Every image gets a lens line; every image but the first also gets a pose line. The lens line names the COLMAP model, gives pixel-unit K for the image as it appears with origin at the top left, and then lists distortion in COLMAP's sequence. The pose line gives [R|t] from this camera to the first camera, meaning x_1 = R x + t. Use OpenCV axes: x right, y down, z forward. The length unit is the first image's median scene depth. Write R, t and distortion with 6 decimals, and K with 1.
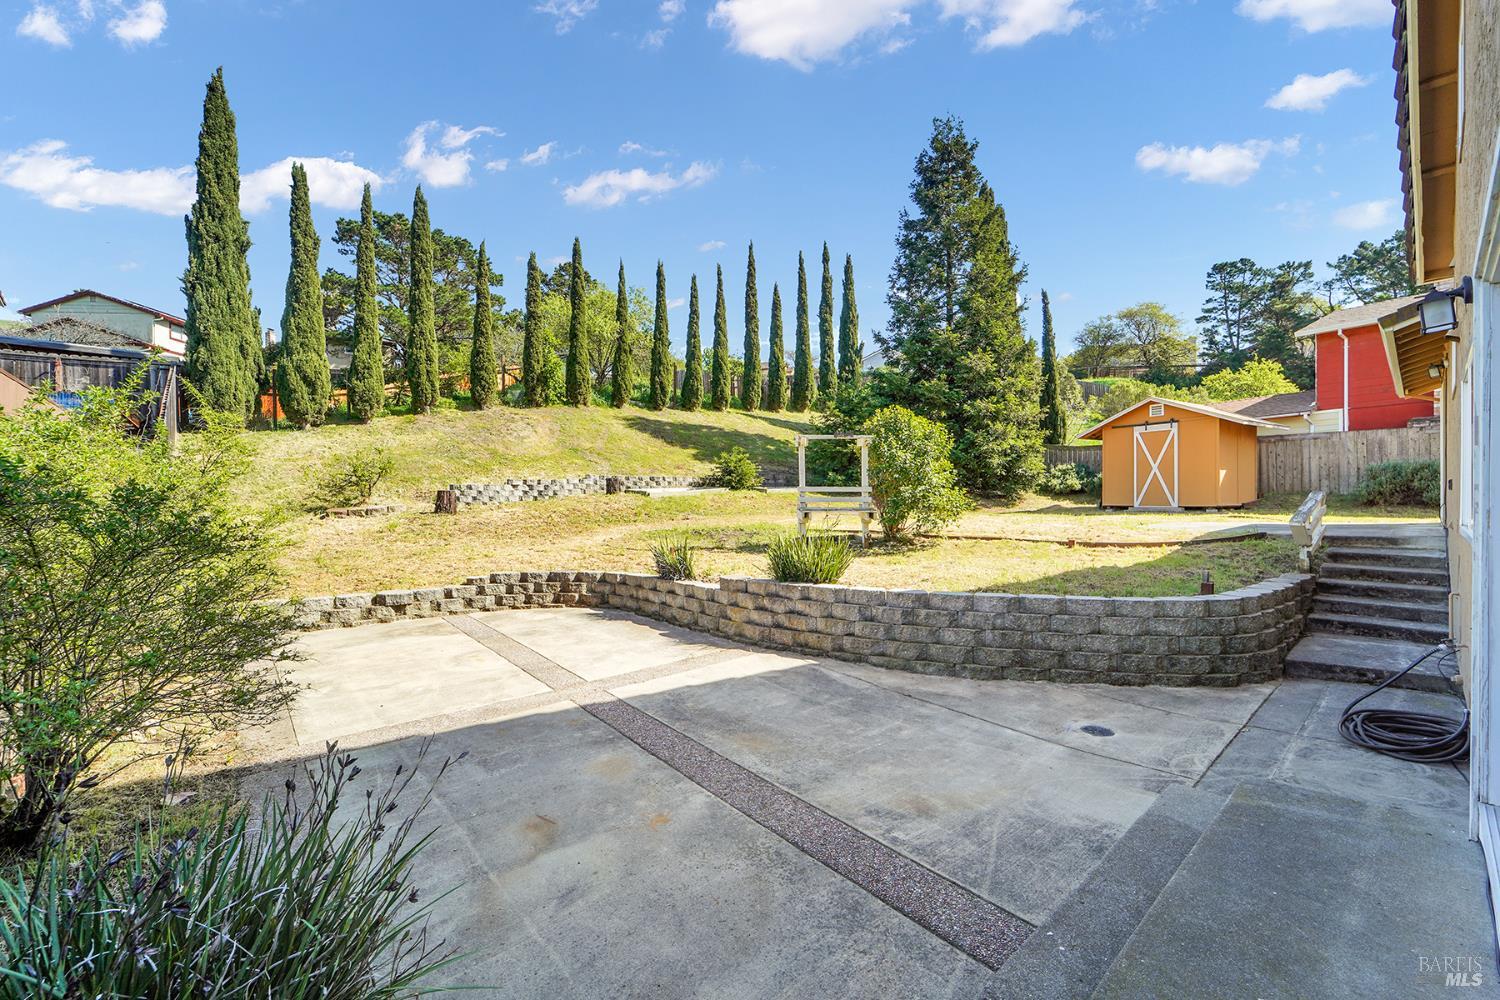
lens RADIAL K [[605.7, 0, 750.0], [0, 605.7, 500.0], [0, 0, 1]] dist [0.011284, 0.000003]
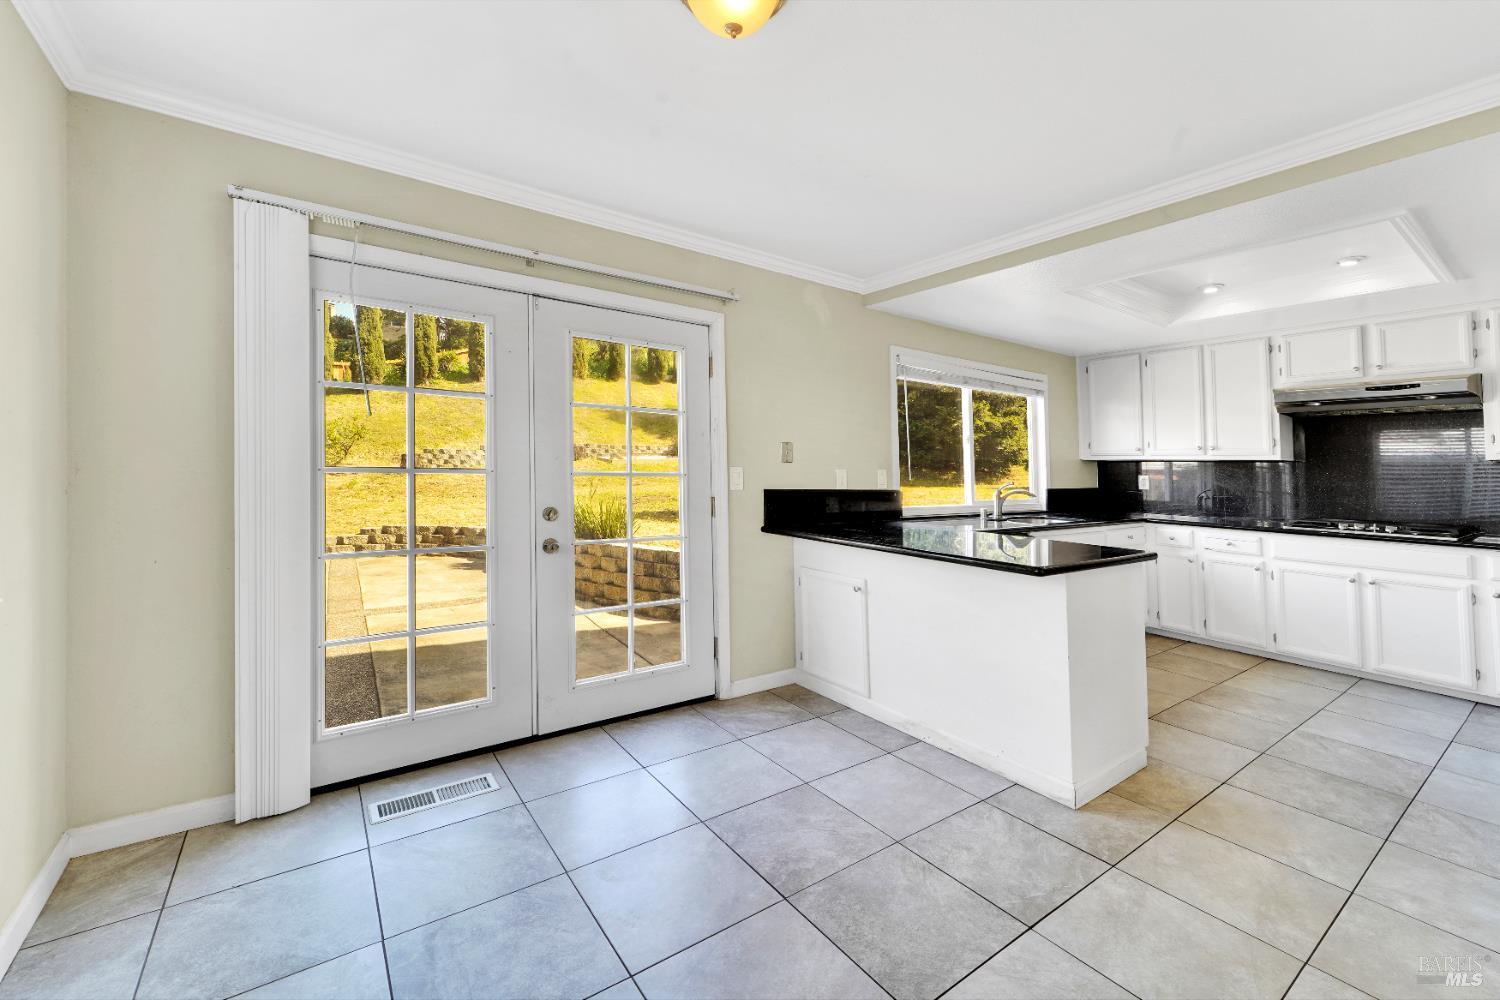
lens RADIAL K [[609.8, 0, 727.8], [0, 609.8, 426.8], [0, 0, 1]] dist [0.017779, -0.005022]
pose [[0.993707, 0.015936, -0.110872, 0.181842], [-0.023263, 0.997606, -0.065117, -0.005078], [0.109568, 0.067286, 0.991699, -0.068565]]
